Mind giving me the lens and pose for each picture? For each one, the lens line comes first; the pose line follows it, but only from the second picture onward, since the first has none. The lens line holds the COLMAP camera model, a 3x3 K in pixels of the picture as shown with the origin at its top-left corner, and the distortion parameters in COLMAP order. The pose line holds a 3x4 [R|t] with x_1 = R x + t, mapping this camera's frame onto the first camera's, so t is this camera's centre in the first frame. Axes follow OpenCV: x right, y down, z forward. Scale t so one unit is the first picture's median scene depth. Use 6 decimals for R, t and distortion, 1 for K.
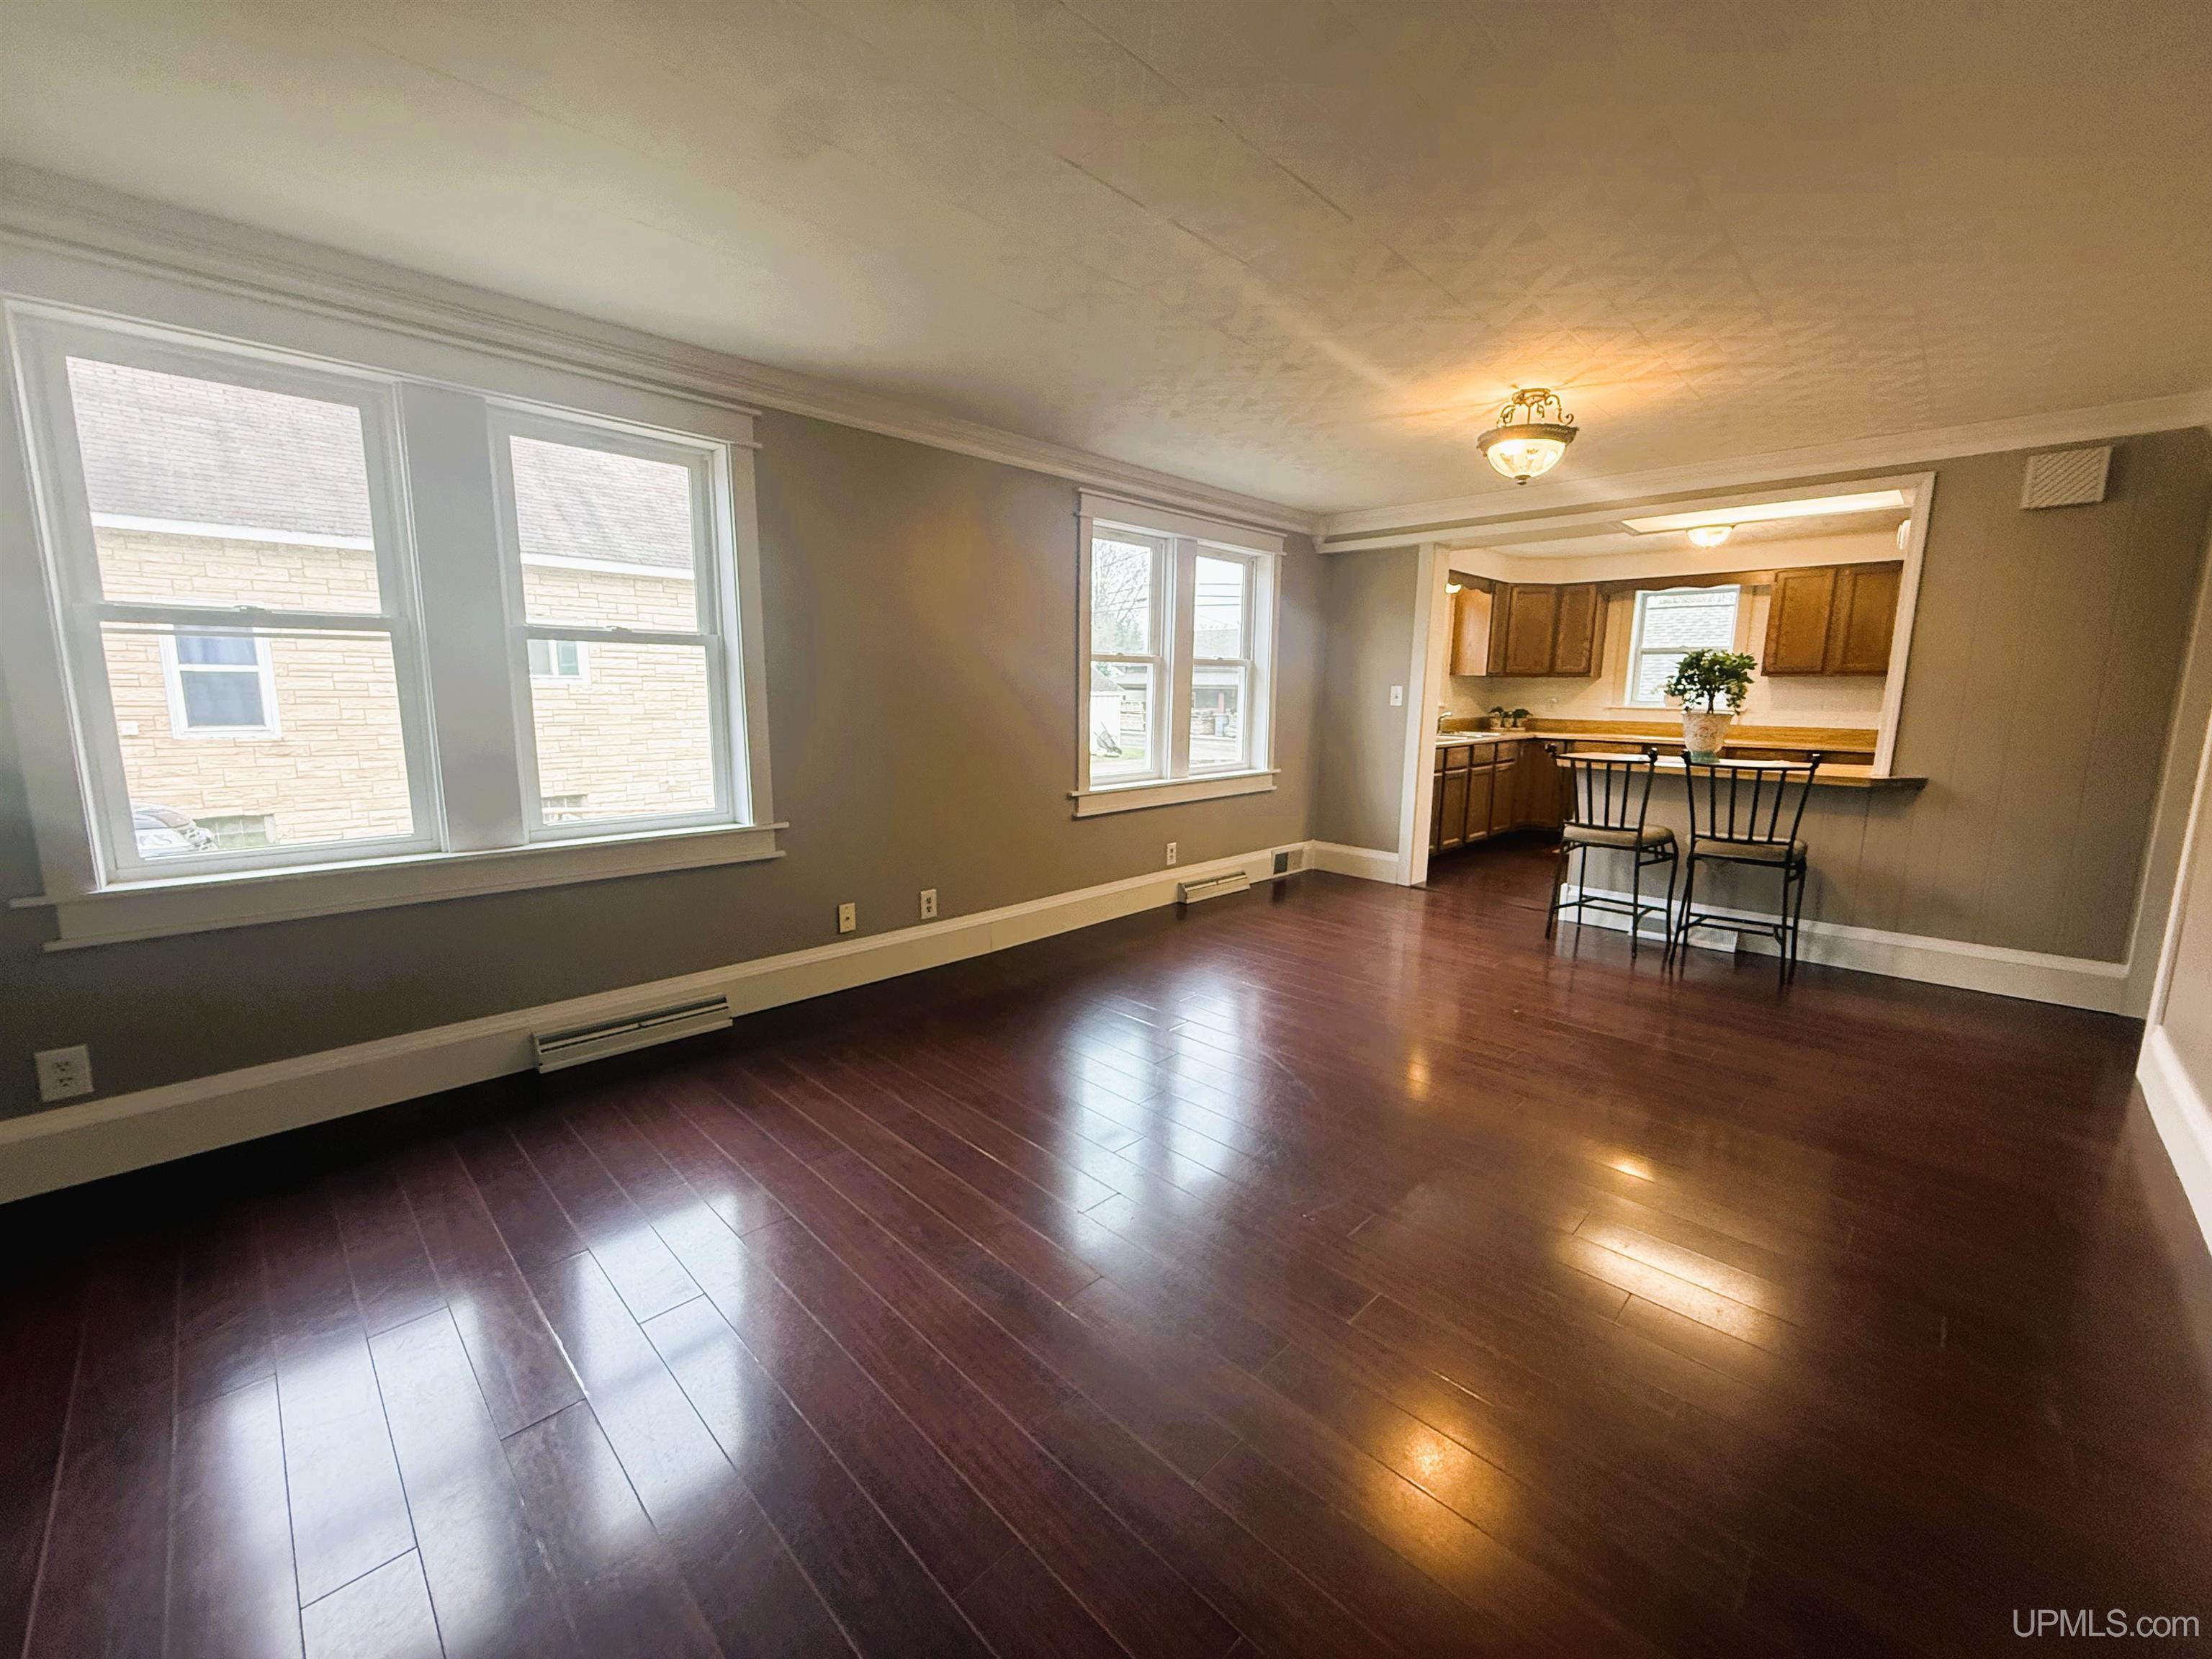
lens RADIAL K [[877.5, 0, 1100.6], [0, 877.5, 823.1], [0, 0, 1]] dist [-0.001852, -0.000341]
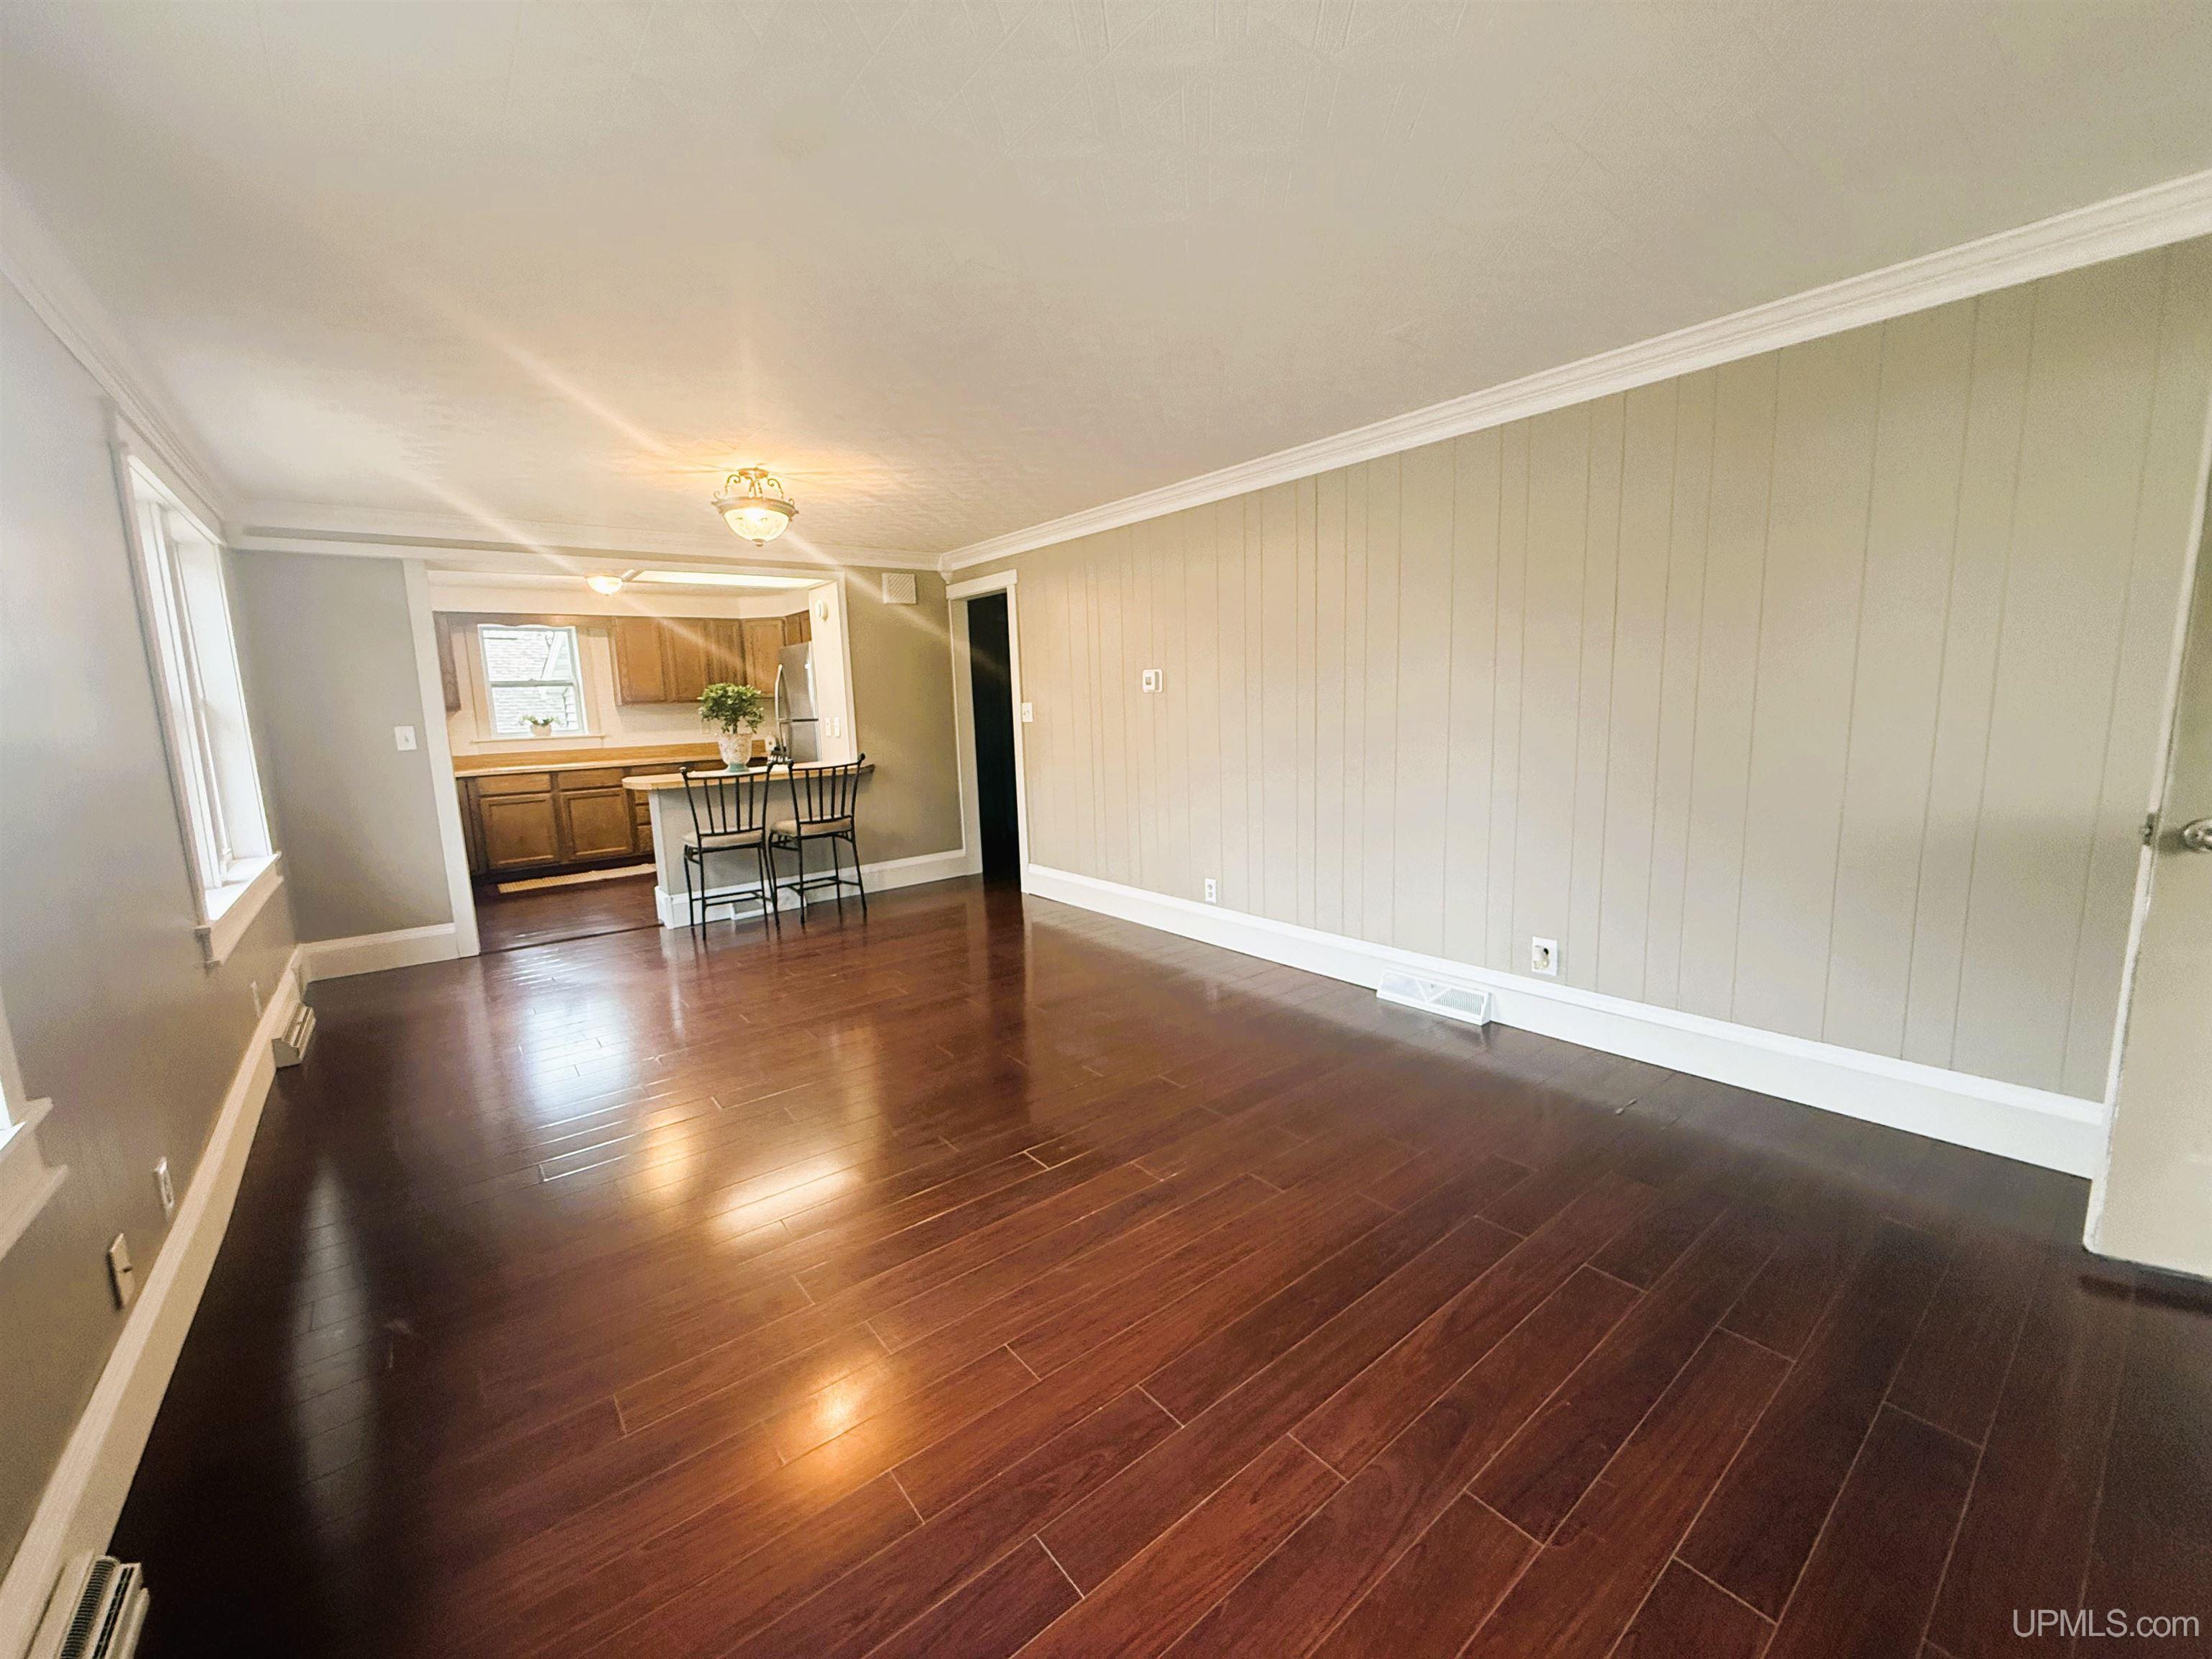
lens RADIAL K [[877.5, 0, 1096.0], [0, 877.5, 831.2], [0, 0, 1]] dist [-0.001852, -0.000341]
pose [[0.126099, -0.162650, 0.978593, -0.395252], [0.188331, 0.972452, 0.137361, -0.050327], [-0.973977, 0.166978, 0.153257, 0.253670]]
